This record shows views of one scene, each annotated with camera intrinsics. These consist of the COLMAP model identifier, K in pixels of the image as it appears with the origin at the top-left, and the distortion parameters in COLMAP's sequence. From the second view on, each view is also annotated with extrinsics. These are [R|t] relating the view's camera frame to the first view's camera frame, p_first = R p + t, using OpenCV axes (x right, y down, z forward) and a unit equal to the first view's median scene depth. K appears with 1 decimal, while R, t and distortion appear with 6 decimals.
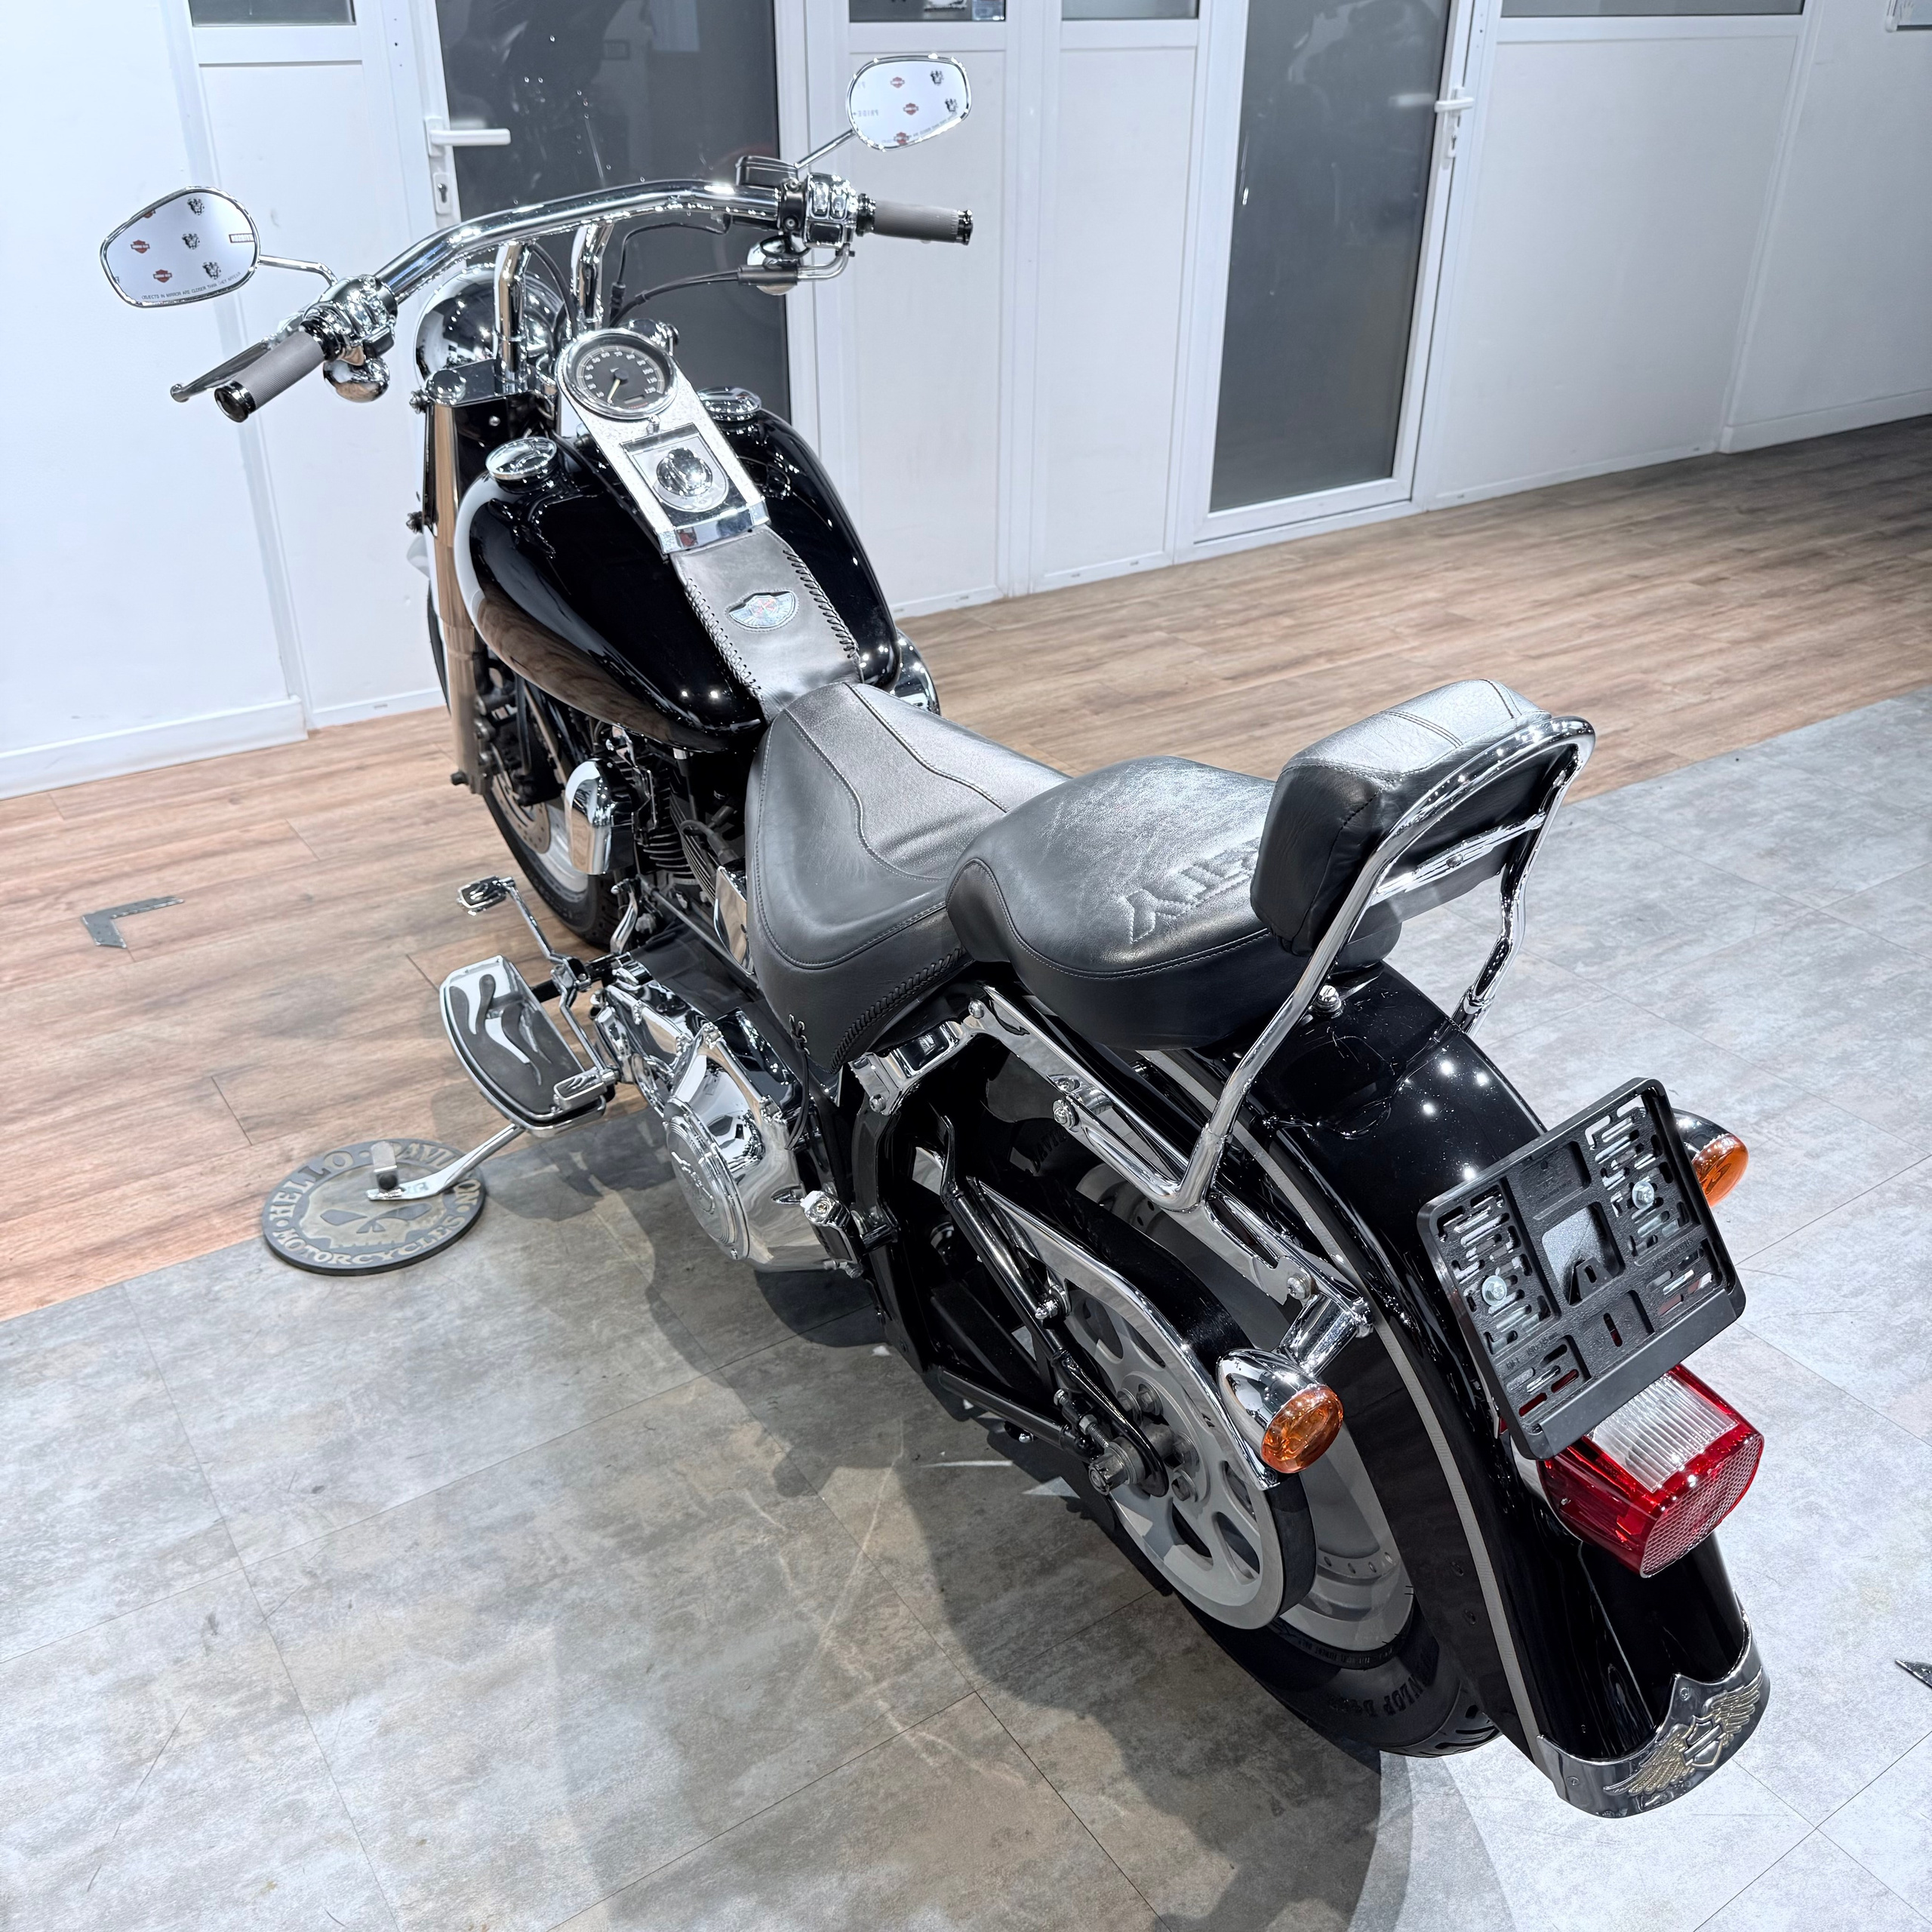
lens RADIAL K [[1806.8, 0, 973.2], [0, 1806.8, 973.5], [0, 0, 1]] dist [0.178427, -0.410144]
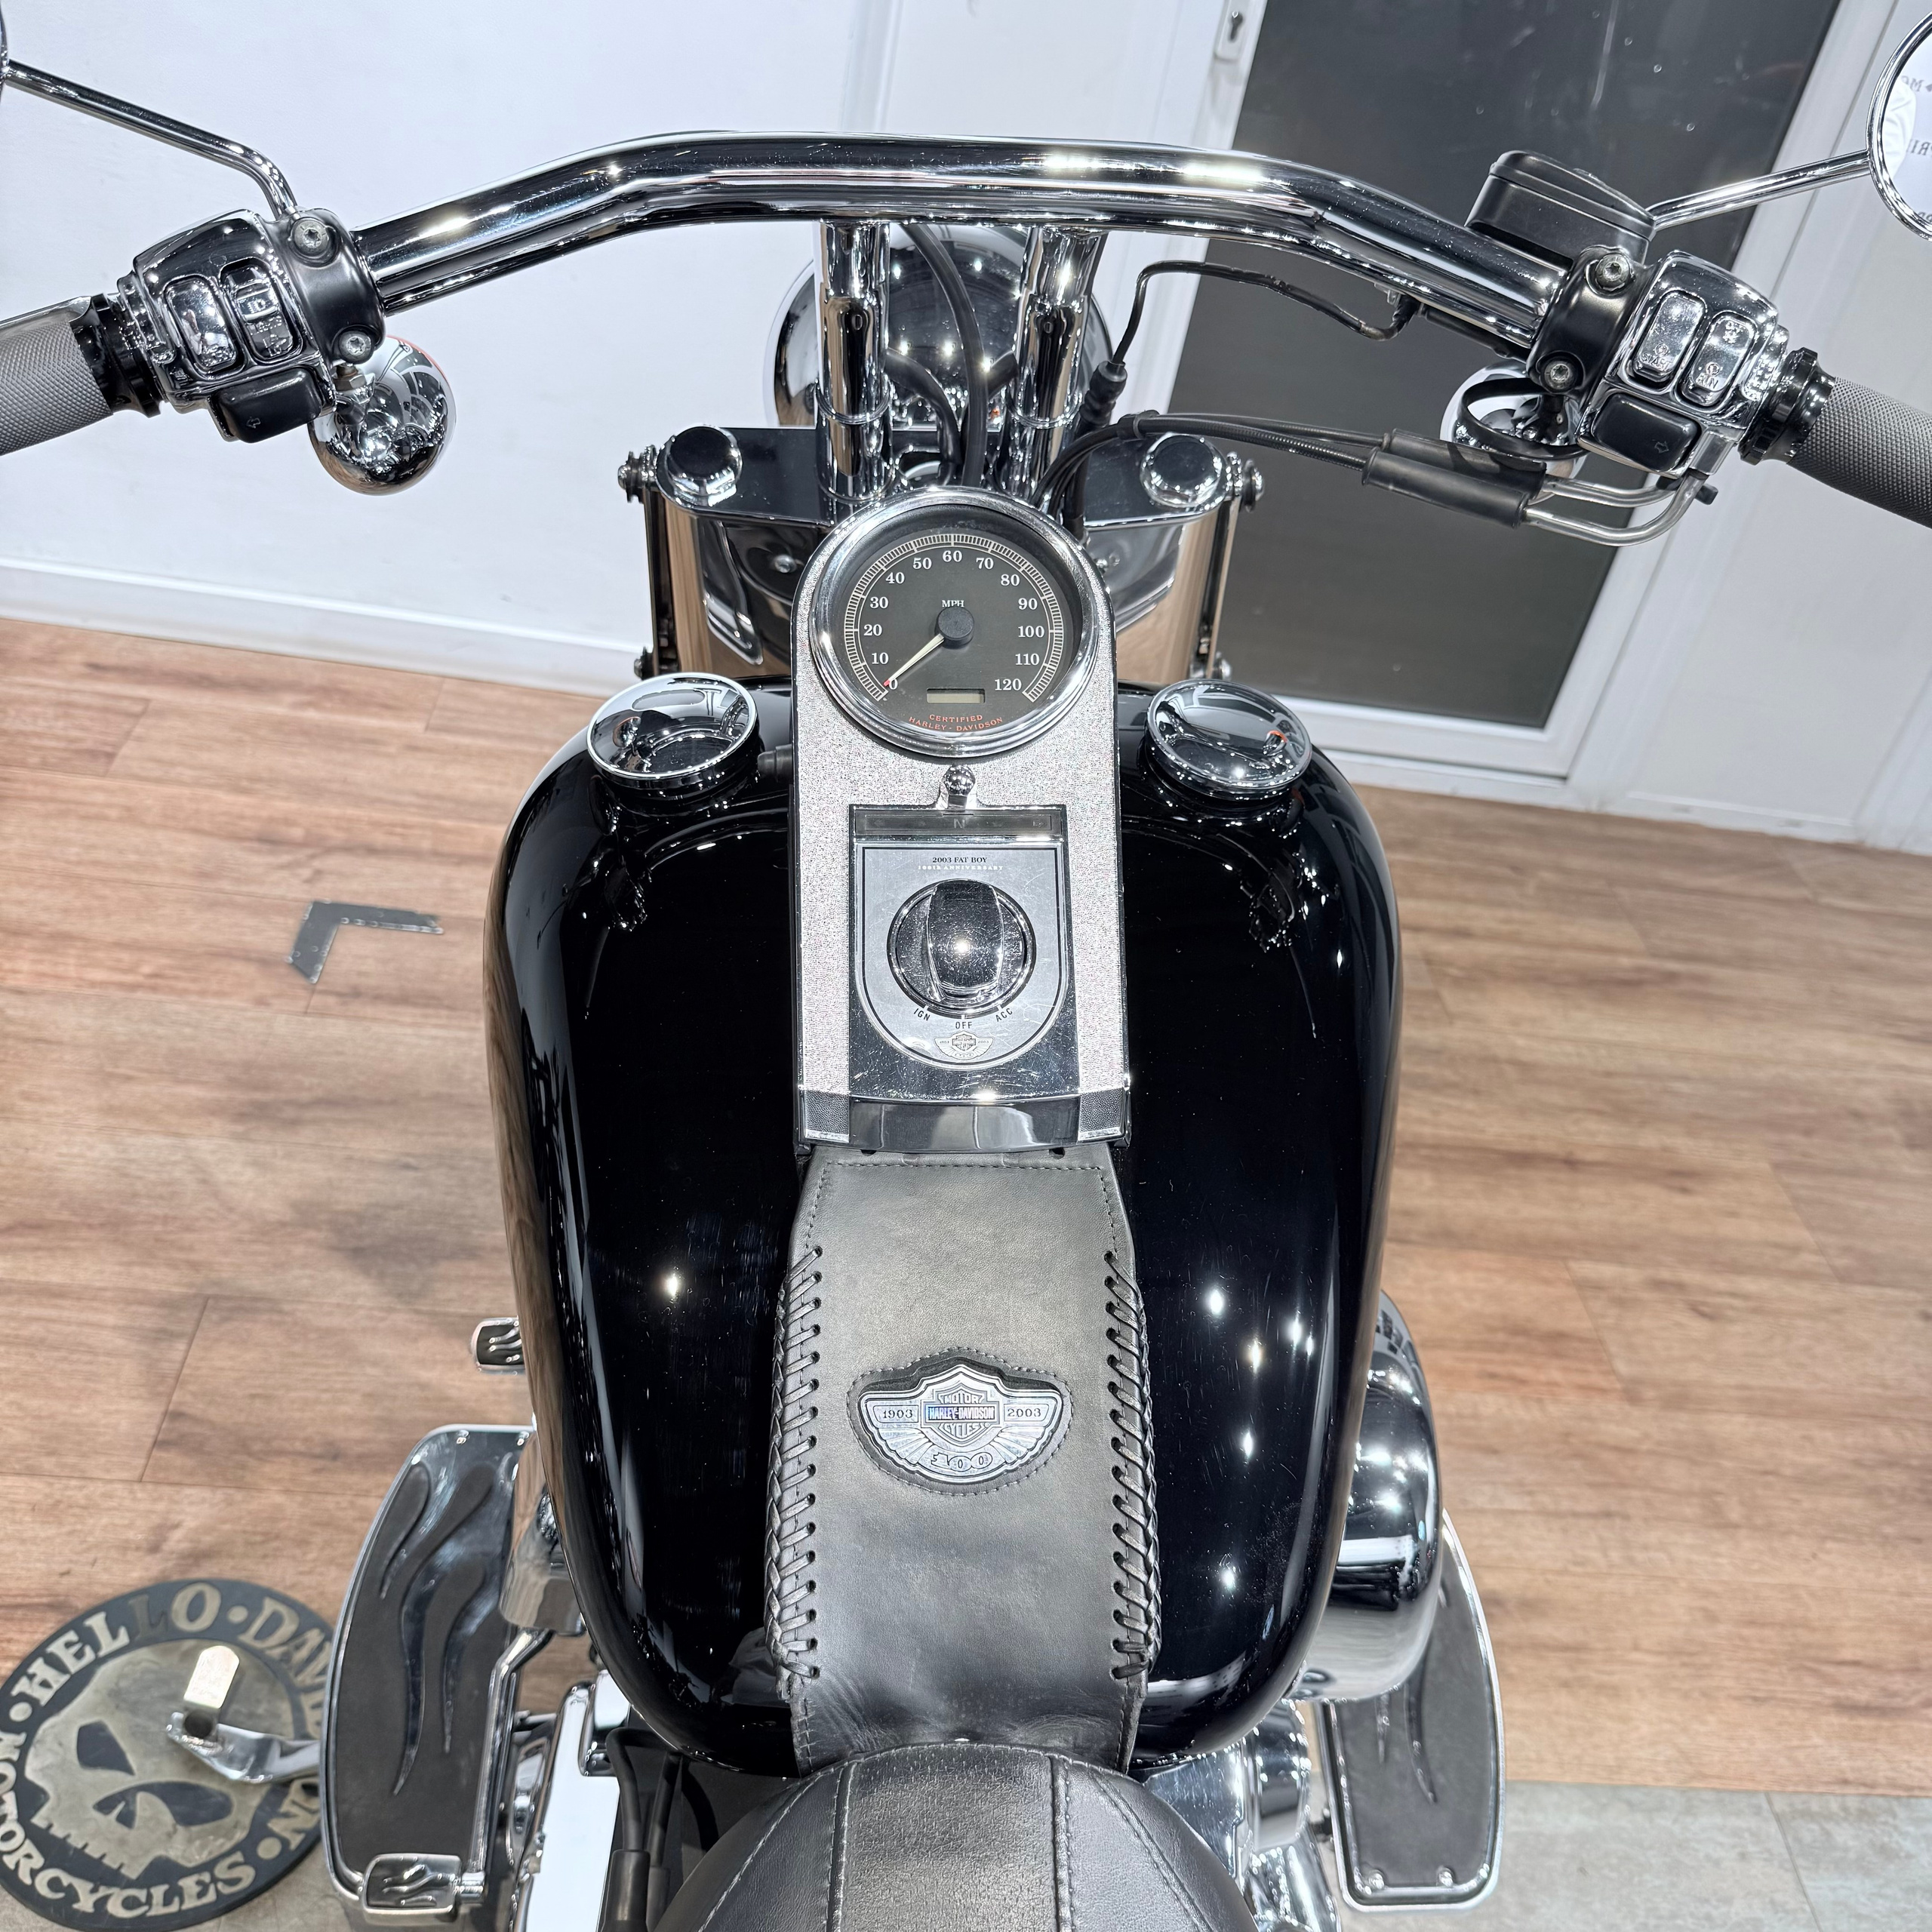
lens RADIAL K [[1839.3, 0, 948.8], [0, 1839.3, 964.4], [0, 0, 1]] dist [0.068296, -0.125758]
pose [[0.844871, 0.413999, -0.338817, -0.020992], [-0.388954, 0.910204, 0.142281, -0.206626], [0.367297, 0.011575, 0.930032, 0.420585]]
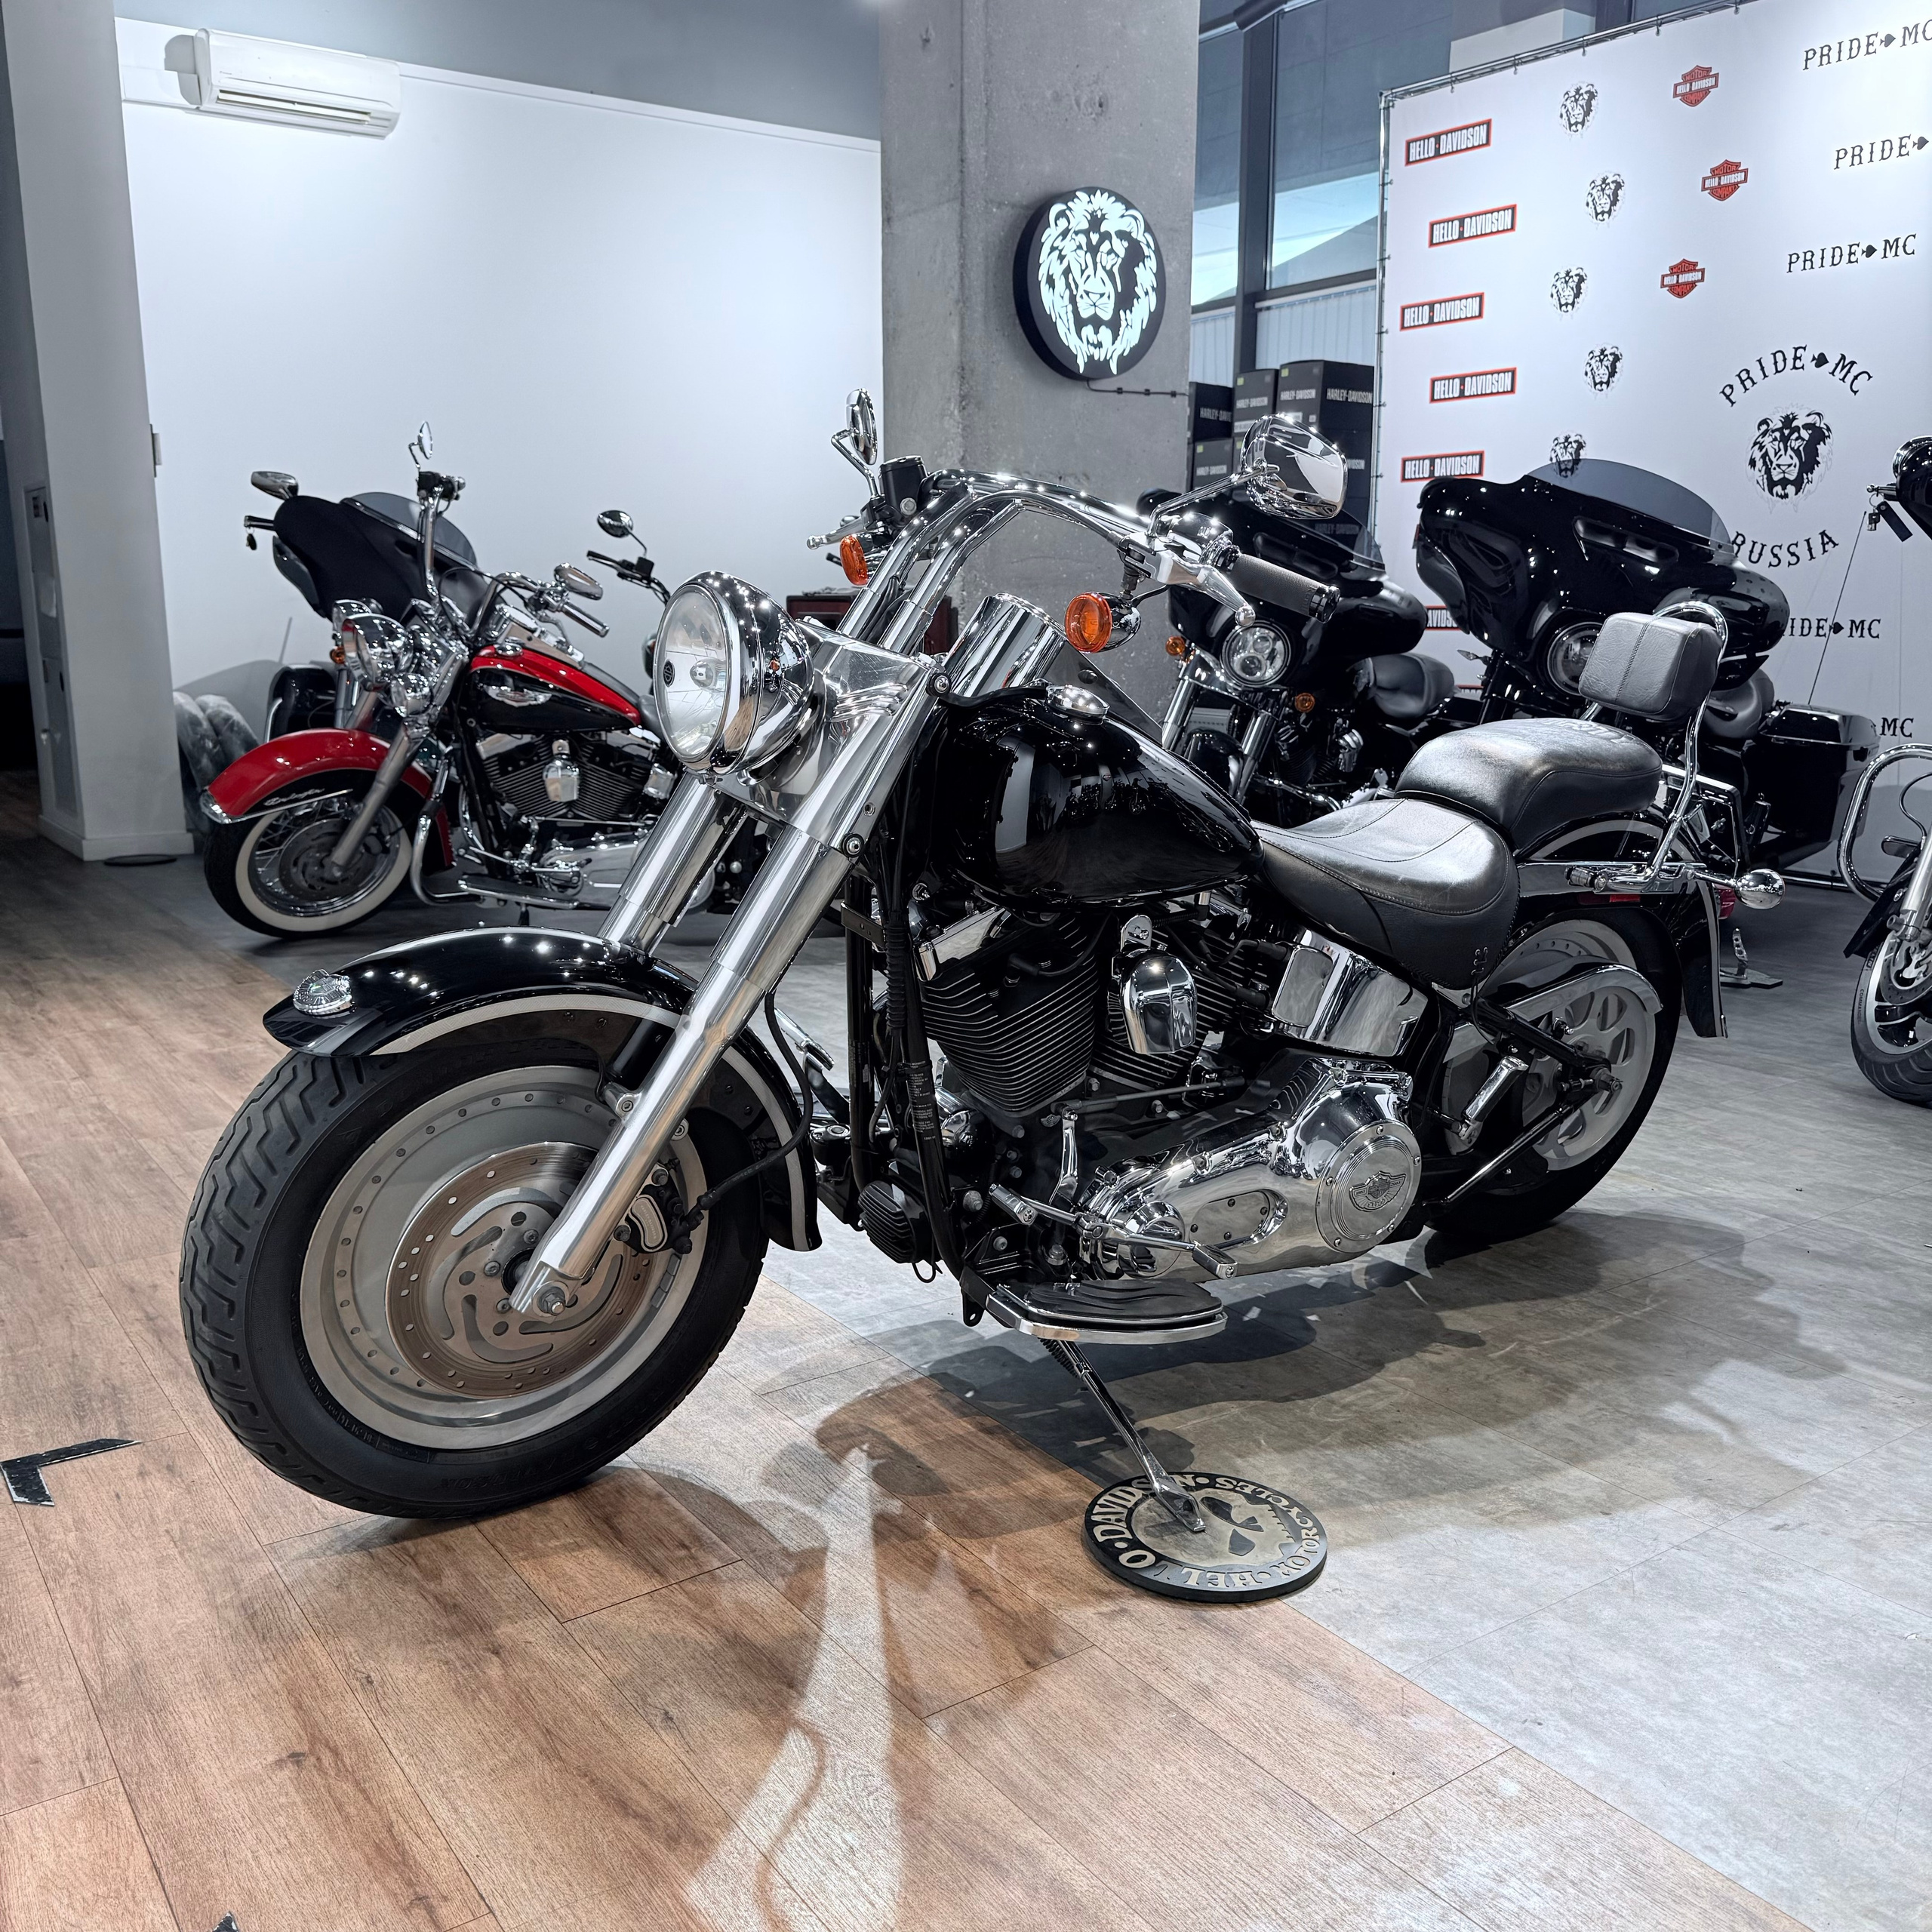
lens RADIAL K [[1806.8, 0, 973.2], [0, 1806.8, 973.5], [0, 0, 1]] dist [0.178427, -0.410144]
pose [[-0.020884, -0.212032, 0.977040, -0.859174], [0.483986, 0.852969, 0.195451, -0.250555], [-0.874826, 0.476955, 0.084807, 0.683285]]
